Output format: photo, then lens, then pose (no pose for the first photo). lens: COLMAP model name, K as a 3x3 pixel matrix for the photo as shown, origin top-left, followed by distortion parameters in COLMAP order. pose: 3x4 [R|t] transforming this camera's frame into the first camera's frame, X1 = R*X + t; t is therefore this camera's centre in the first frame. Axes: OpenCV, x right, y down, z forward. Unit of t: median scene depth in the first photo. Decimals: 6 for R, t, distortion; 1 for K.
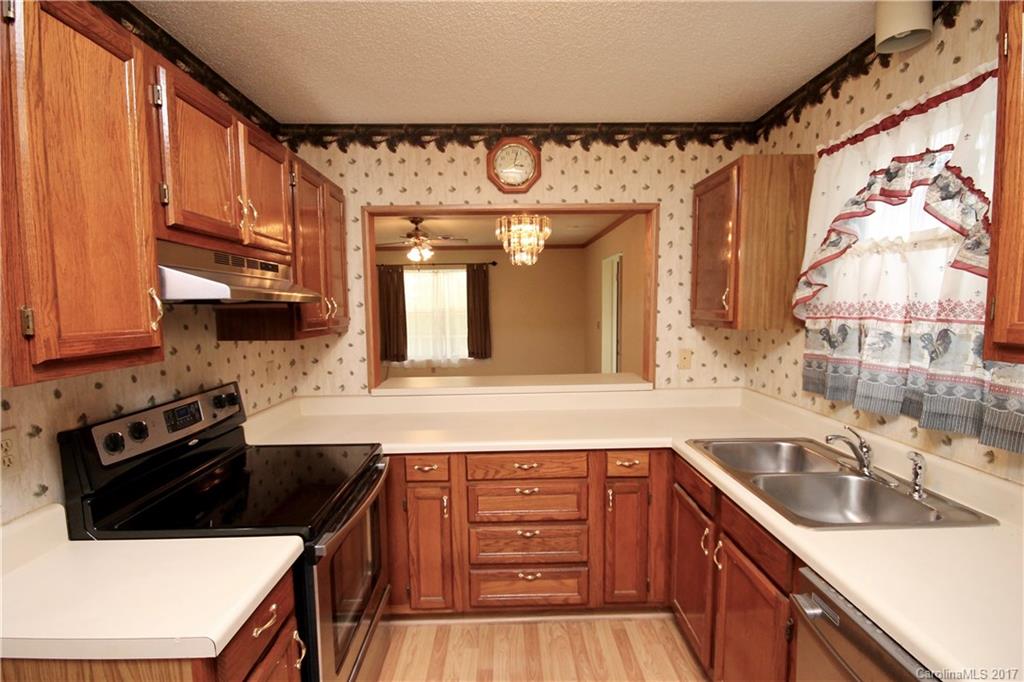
lens RADIAL K [[482.0, 0, 515.2], [0, 482.0, 351.9], [0, 0, 1]] dist [0.018387, -0.014418]
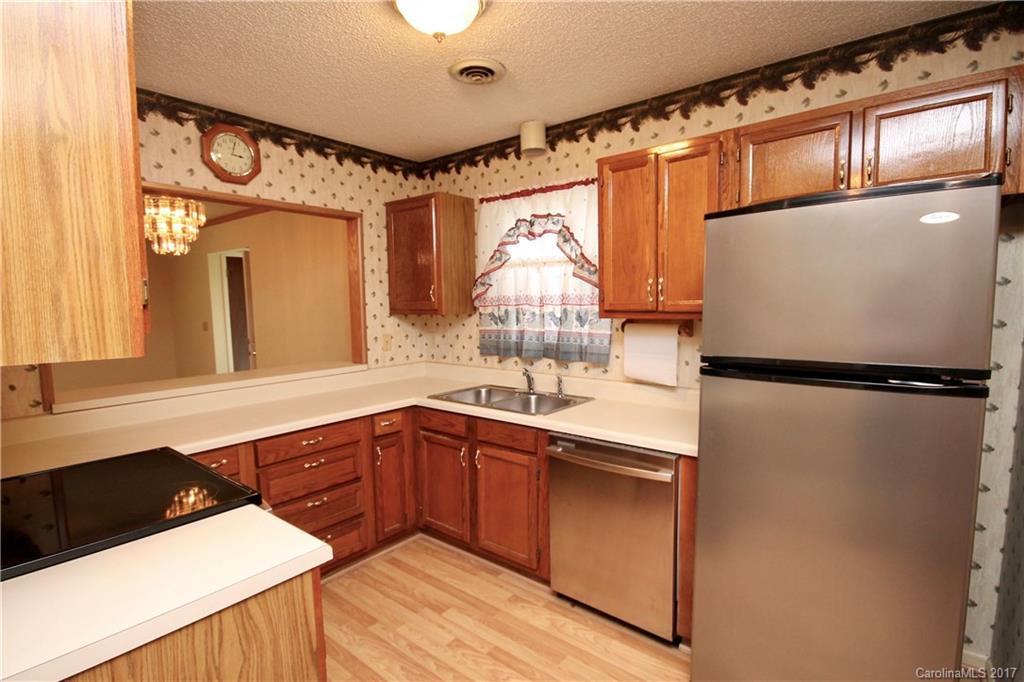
lens RADIAL K [[504.2, 0, 514.2], [0, 504.2, 351.6], [0, 0, 1]] dist [0.016284, -0.012009]
pose [[0.645239, -0.071404, 0.760637, -0.539395], [0.080372, 0.996442, 0.025361, 0.039796], [-0.759741, 0.044770, 0.648682, -0.103858]]
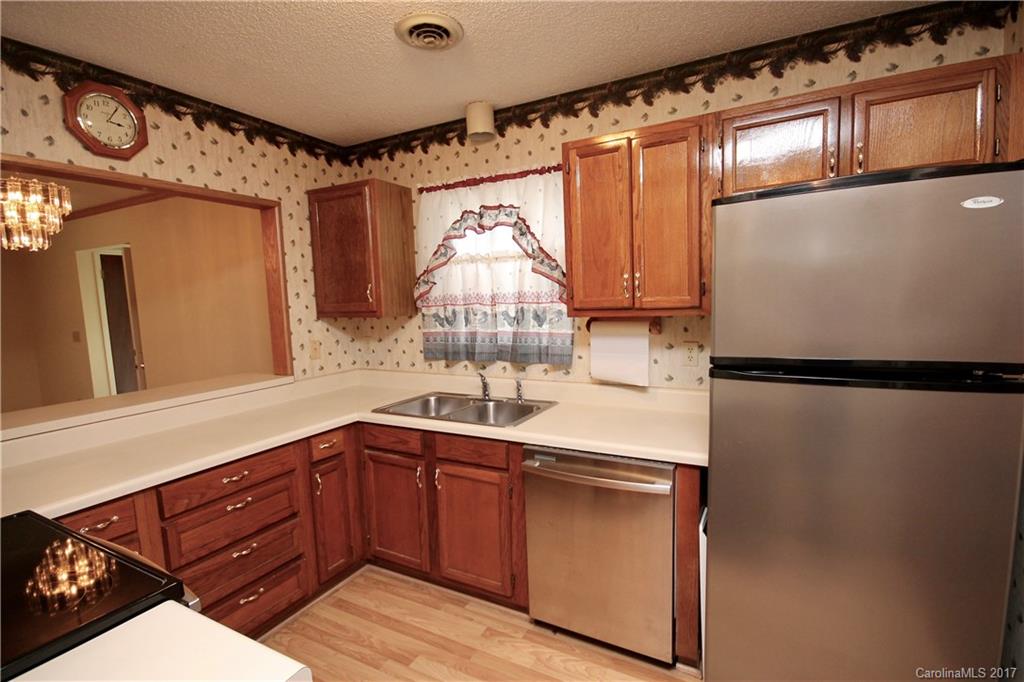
lens RADIAL K [[482.0, 0, 515.2], [0, 482.0, 351.9], [0, 0, 1]] dist [0.018387, -0.014418]
pose [[0.489288, -0.099464, 0.866432, -0.475956], [0.110616, 0.992529, 0.051473, 0.016595], [-0.865079, 0.070656, 0.496635, 0.090464]]
